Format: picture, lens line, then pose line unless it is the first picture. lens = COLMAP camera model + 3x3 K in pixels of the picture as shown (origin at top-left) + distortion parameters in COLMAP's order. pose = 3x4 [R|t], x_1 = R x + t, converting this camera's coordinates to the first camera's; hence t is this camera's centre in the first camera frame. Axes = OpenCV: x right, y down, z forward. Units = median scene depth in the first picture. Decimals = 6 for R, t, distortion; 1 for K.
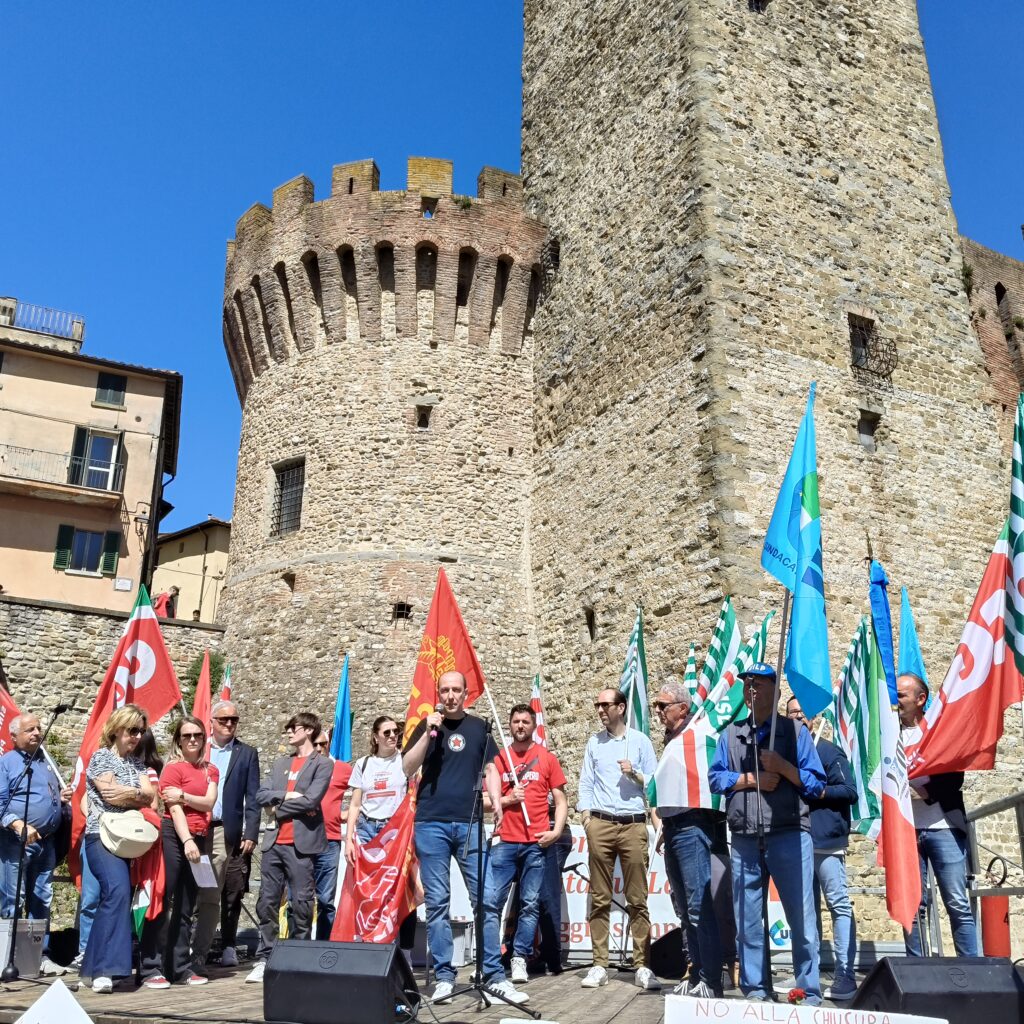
lens RADIAL K [[1039.7, 0, 523.9], [0, 1039.7, 508.6], [0, 0, 1]] dist [0.248753, -0.833472]
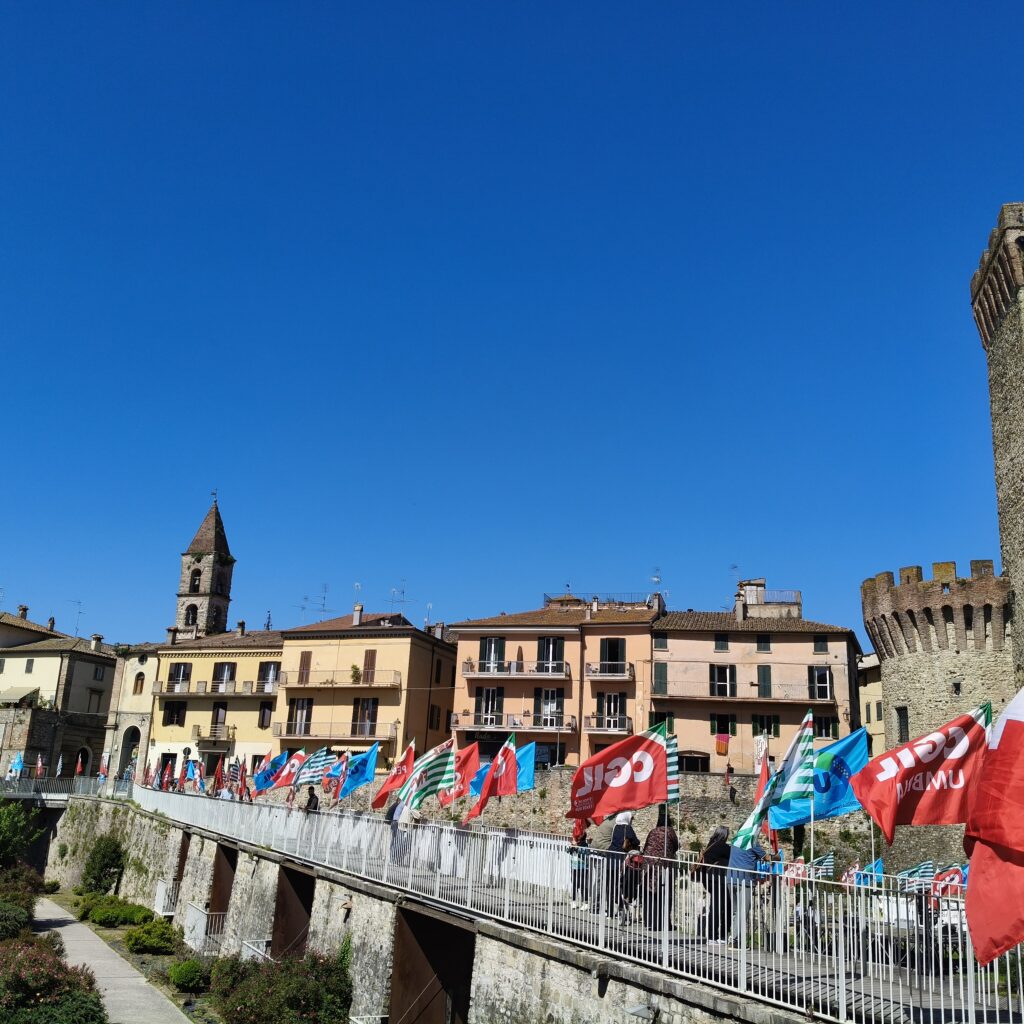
lens RADIAL K [[1055.2, 0, 512.0], [0, 1055.2, 512.0], [0, 0, 1]] dist [0.090840, -0.213556]
pose [[0.766846, -0.147710, -0.624603, 0.615737], [0.172107, 0.984841, -0.021600, -0.544805], [0.618325, -0.090935, 0.780644, -1.237849]]
